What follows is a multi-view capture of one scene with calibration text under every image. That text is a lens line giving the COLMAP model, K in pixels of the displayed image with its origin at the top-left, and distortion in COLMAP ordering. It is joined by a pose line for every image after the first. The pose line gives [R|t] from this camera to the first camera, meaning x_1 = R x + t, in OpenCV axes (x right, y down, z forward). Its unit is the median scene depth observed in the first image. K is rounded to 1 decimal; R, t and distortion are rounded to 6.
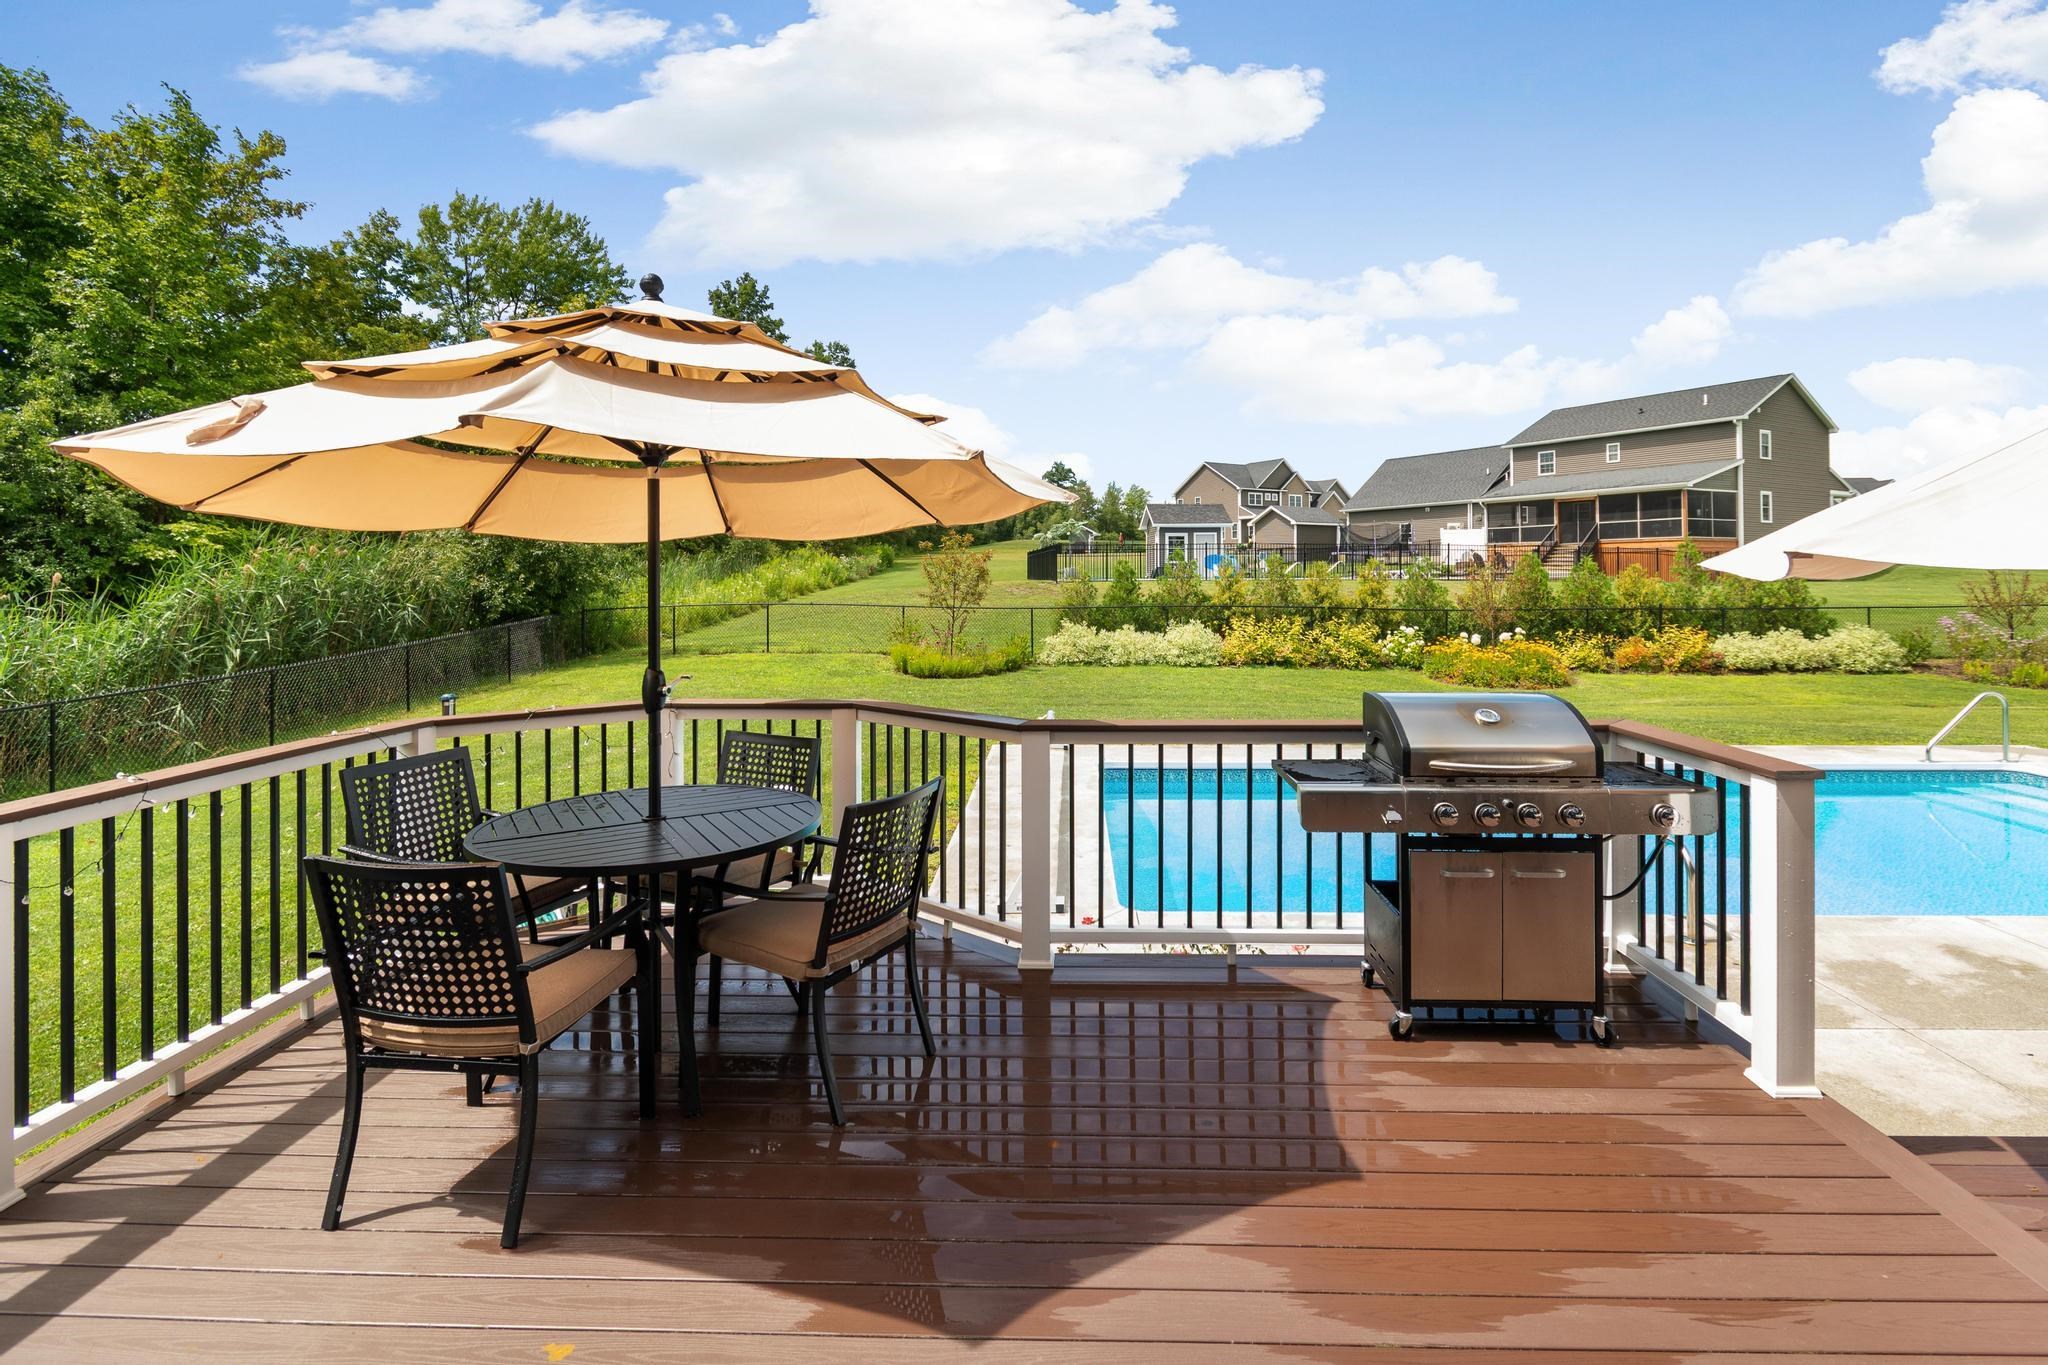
lens RADIAL K [[999.6, 0, 1041.0], [0, 999.6, 574.5], [0, 0, 1]] dist [-0.001730, -0.001761]
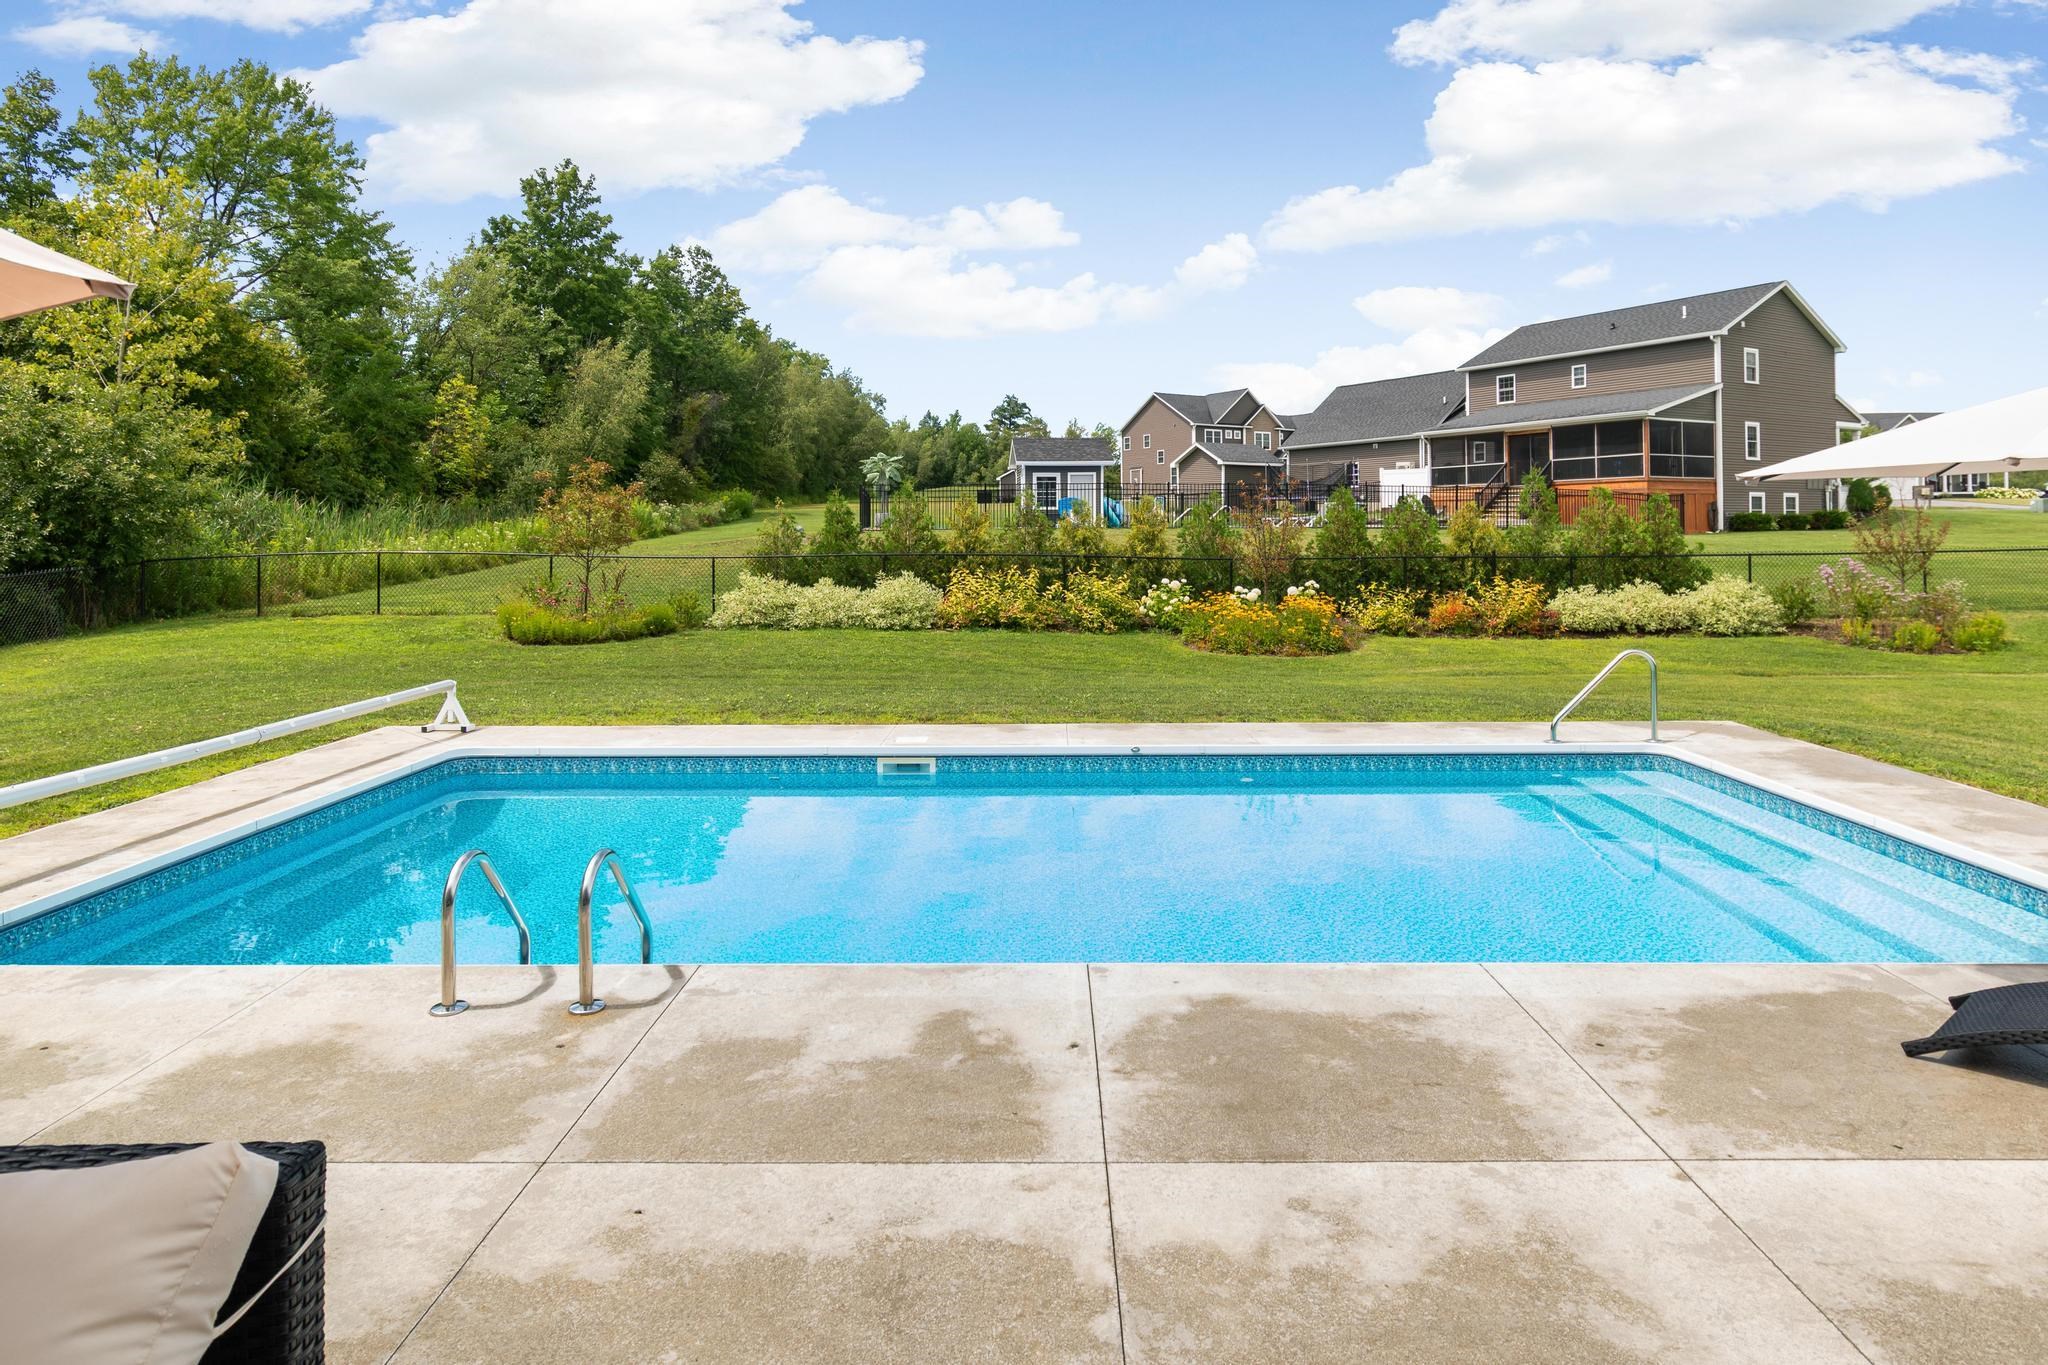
lens RADIAL K [[1191.9, 0, 1046.6], [0, 1191.9, 511.5], [0, 0, 1]] dist [-0.000353, -0.001253]
pose [[0.999696, -0.000522, 0.024656, 0.245199], [0.000923, 0.999867, -0.016265, 0.013815], [-0.024644, 0.016283, 0.999564, 0.052484]]
